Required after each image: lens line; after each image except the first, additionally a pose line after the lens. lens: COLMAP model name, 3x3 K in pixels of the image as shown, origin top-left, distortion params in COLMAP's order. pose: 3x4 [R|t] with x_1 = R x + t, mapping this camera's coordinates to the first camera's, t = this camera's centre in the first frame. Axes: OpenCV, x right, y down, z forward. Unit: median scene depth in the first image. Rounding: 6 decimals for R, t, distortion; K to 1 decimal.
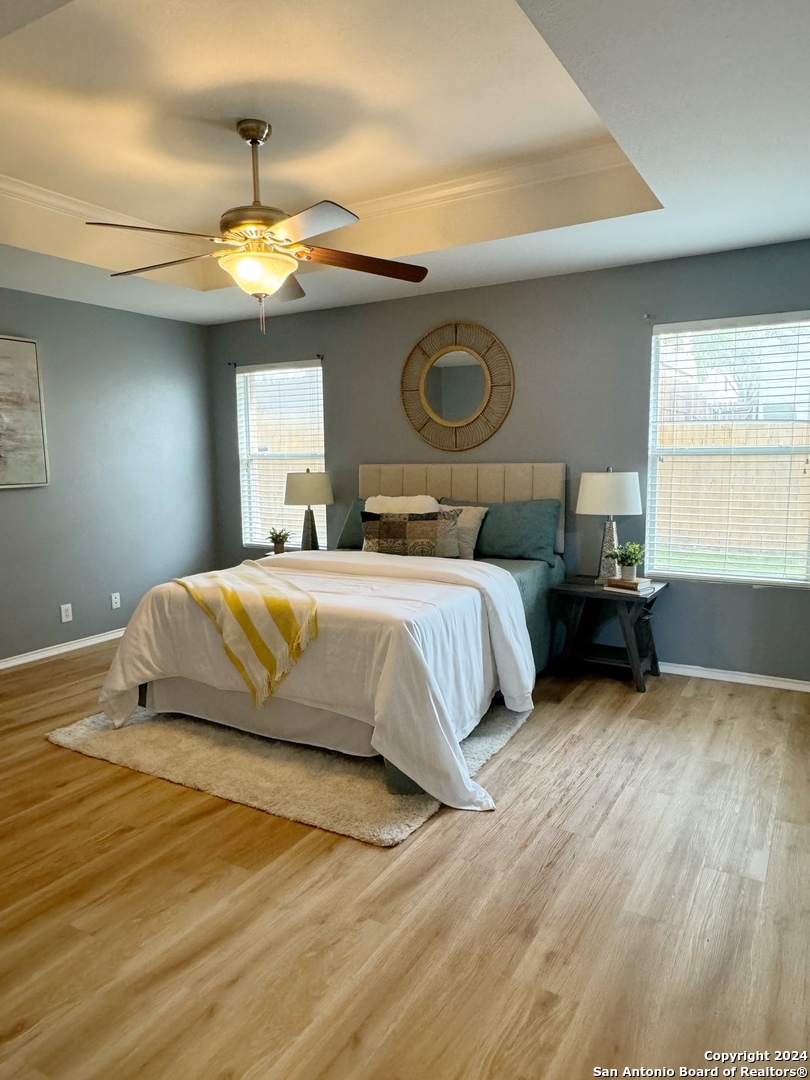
lens RADIAL K [[706.5, 0, 404.6], [0, 706.5, 538.0], [0, 0, 1]] dist [0.002004, -0.002334]
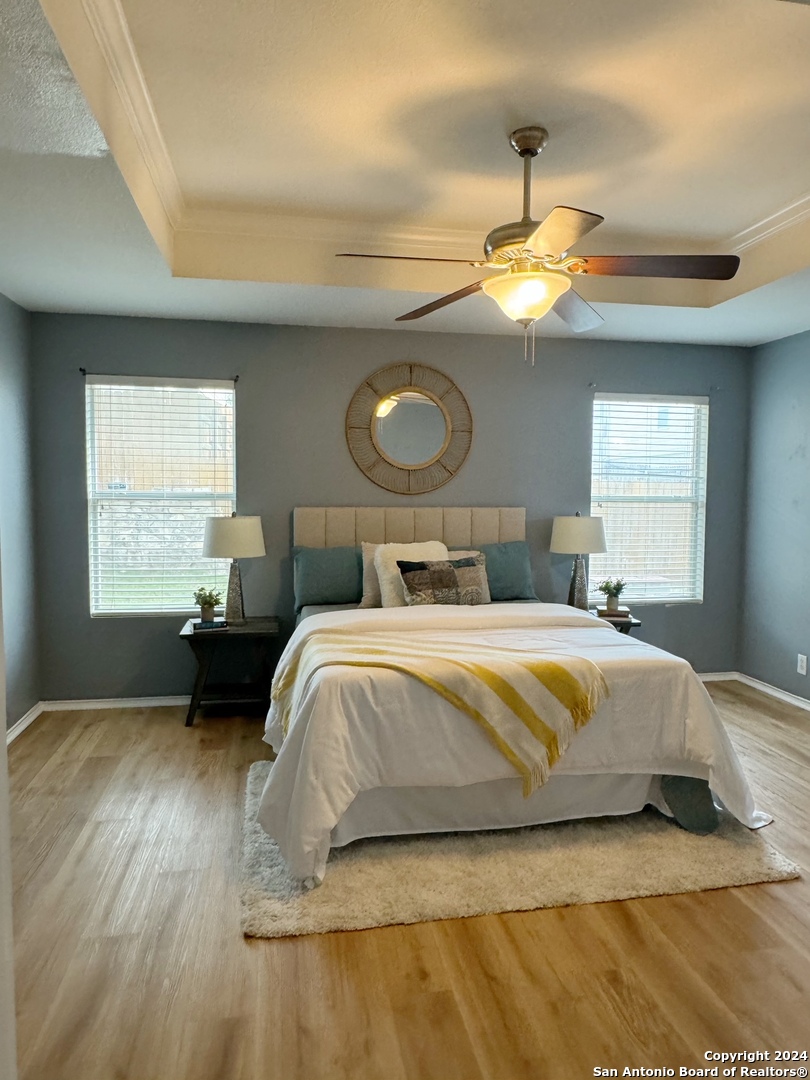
lens RADIAL K [[706.5, 0, 407.6], [0, 706.5, 537.9], [0, 0, 1]] dist [0.002004, -0.002334]
pose [[0.750621, -0.024558, 0.660276, -0.668422], [0.060901, 0.997627, -0.032128, -0.038577], [-0.657920, 0.064327, 0.750335, 0.330521]]
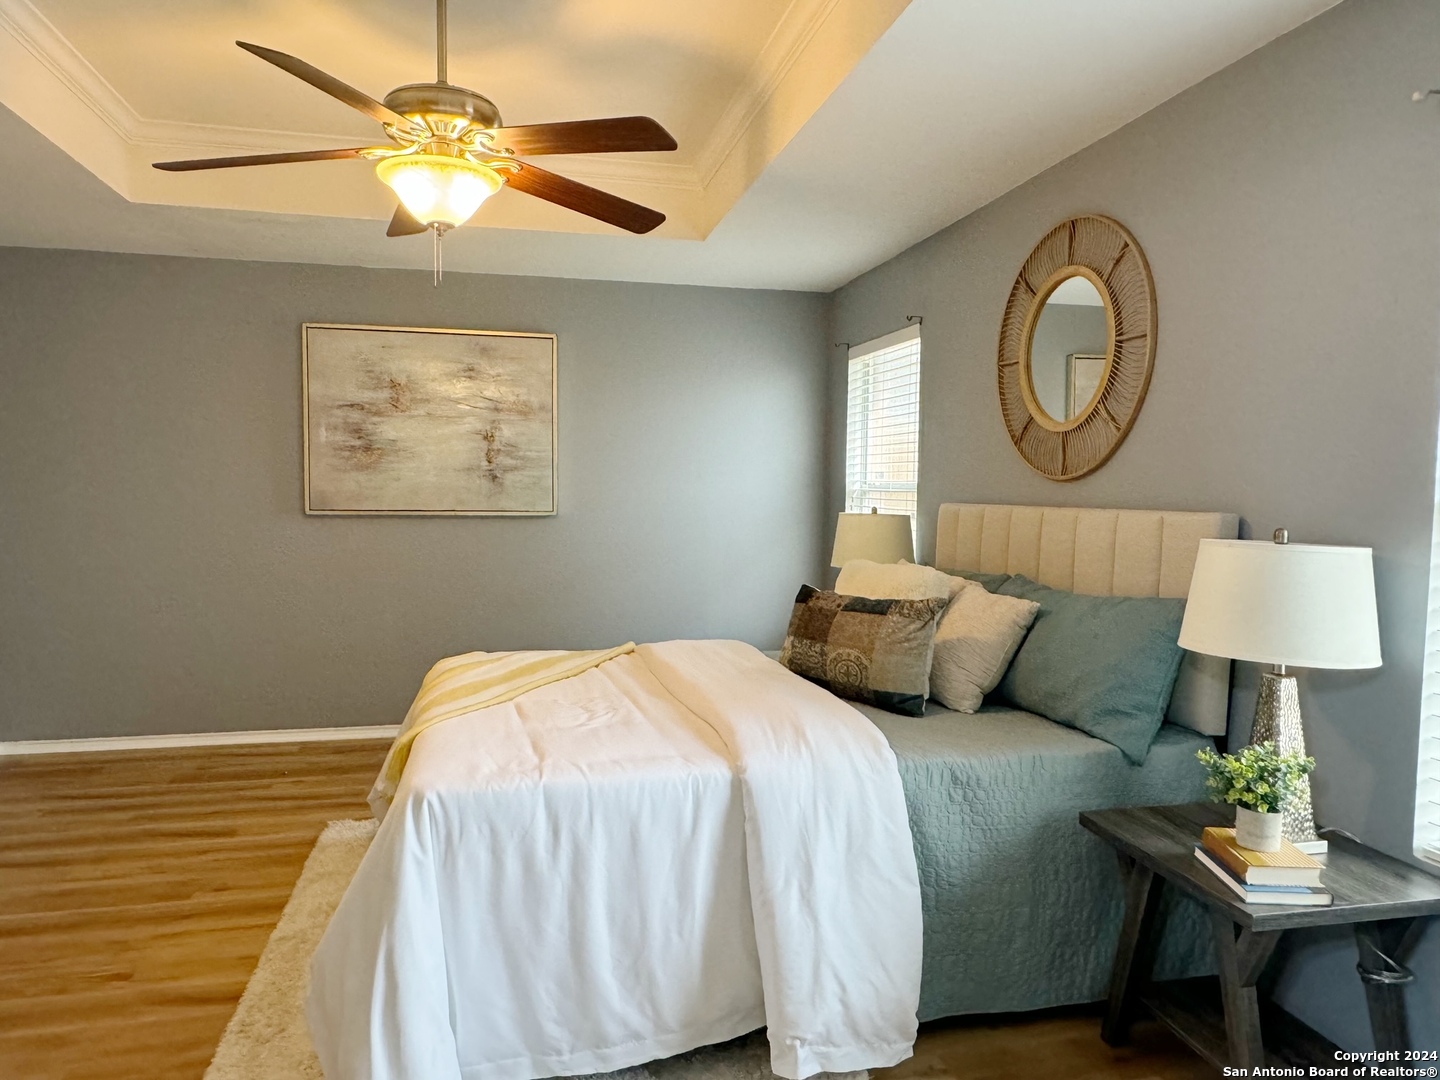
lens RADIAL K [[942.0, 0, 715.7], [0, 942.0, 549.9], [0, 0, 1]] dist [0.002004, -0.002334]
pose [[0.694884, 0.070587, -0.715649, 0.436688], [-0.108304, 0.994092, -0.007110, -0.053841], [0.710920, 0.082448, 0.698423, 0.448152]]
